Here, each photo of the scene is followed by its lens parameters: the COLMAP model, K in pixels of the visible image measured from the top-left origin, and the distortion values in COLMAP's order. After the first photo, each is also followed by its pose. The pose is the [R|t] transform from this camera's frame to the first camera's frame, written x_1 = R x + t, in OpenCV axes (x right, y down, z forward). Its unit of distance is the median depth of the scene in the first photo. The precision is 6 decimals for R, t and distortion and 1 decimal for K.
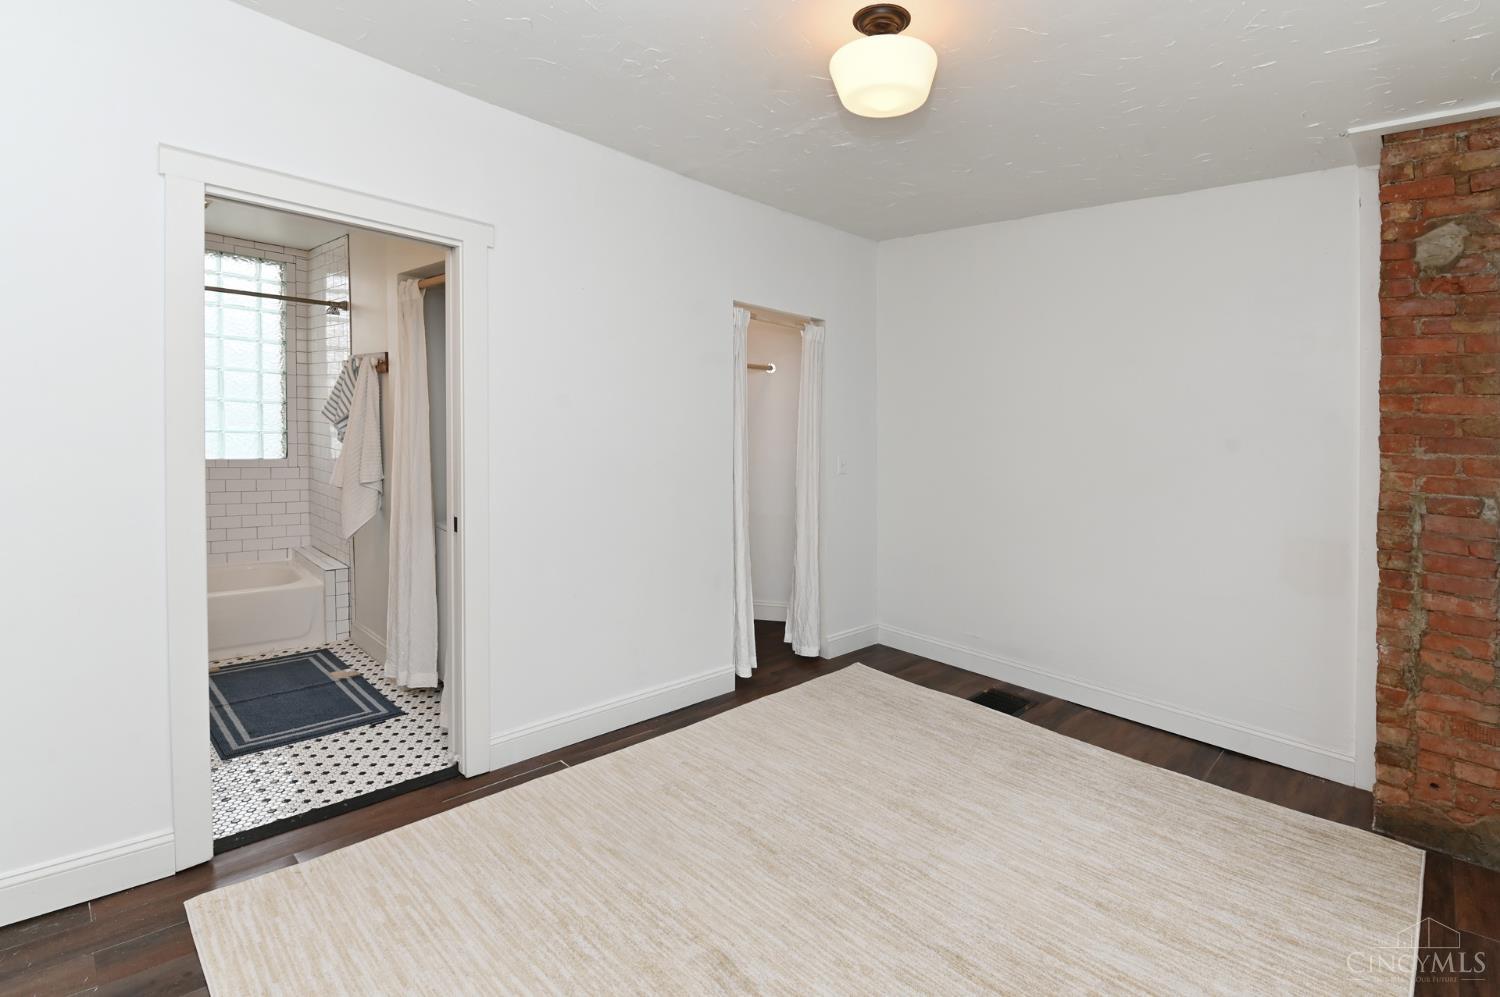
lens RADIAL K [[703.7, 0, 750.0], [0, 703.7, 498.5], [0, 0, 1]] dist [-0.003850, -0.000989]
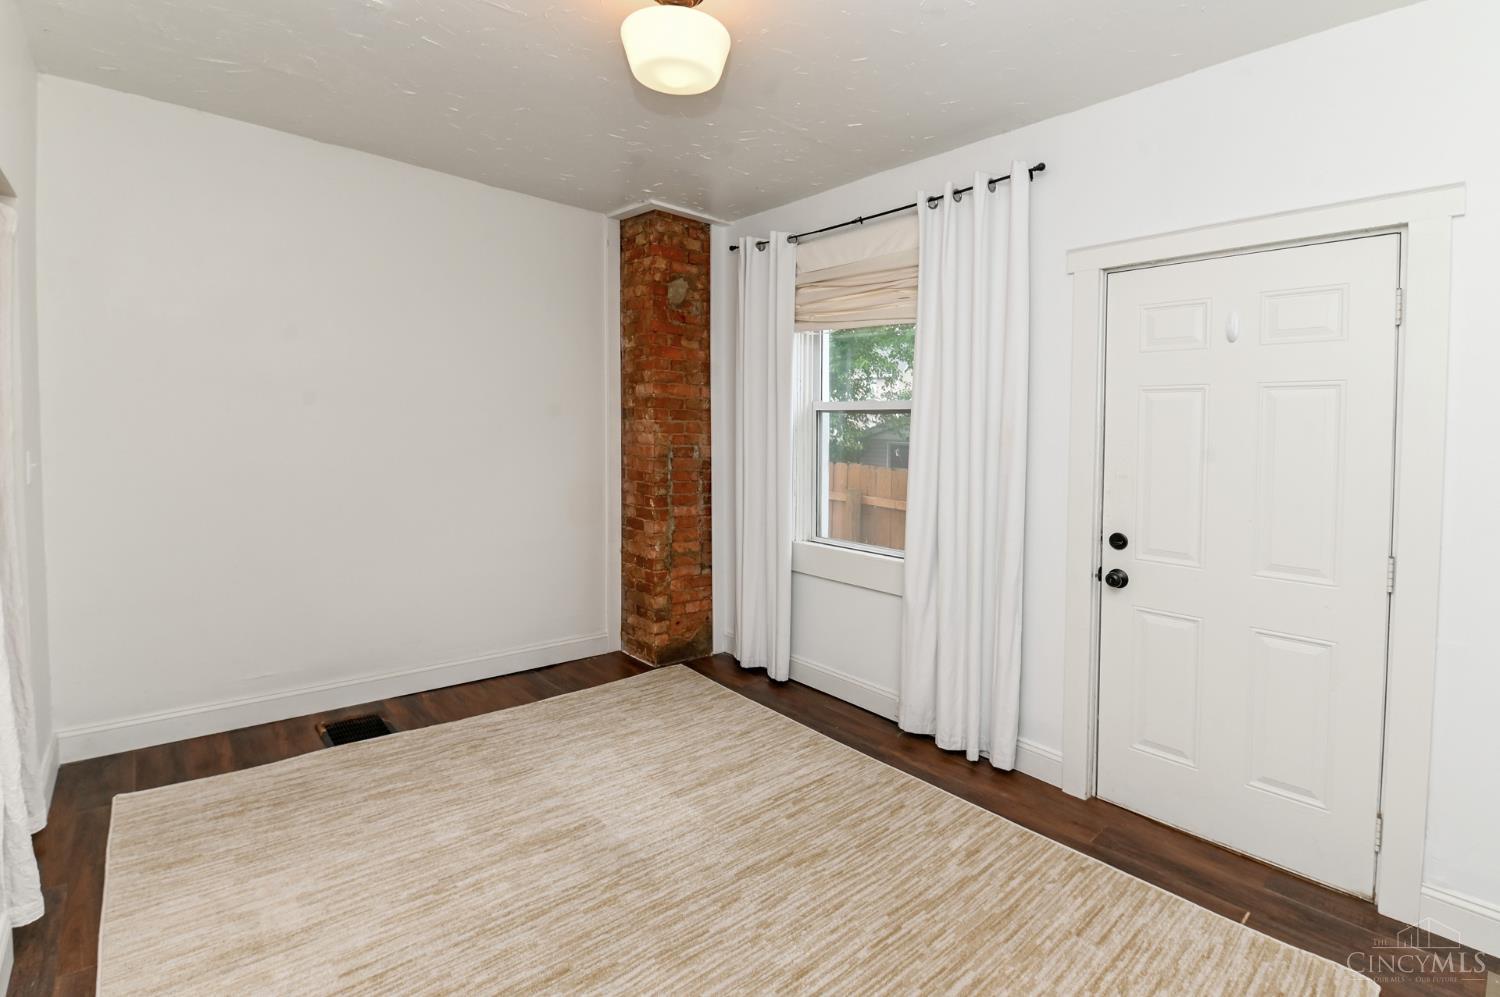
lens RADIAL K [[704.5, 0, 790.7], [0, 704.5, 473.3], [0, 0, 1]] dist [-0.001386, -0.000673]
pose [[0.054978, -0.109235, 0.992494, -0.608720], [0.075572, 0.991602, 0.104951, -0.089748], [-0.995624, 0.069234, 0.062772, 0.623344]]
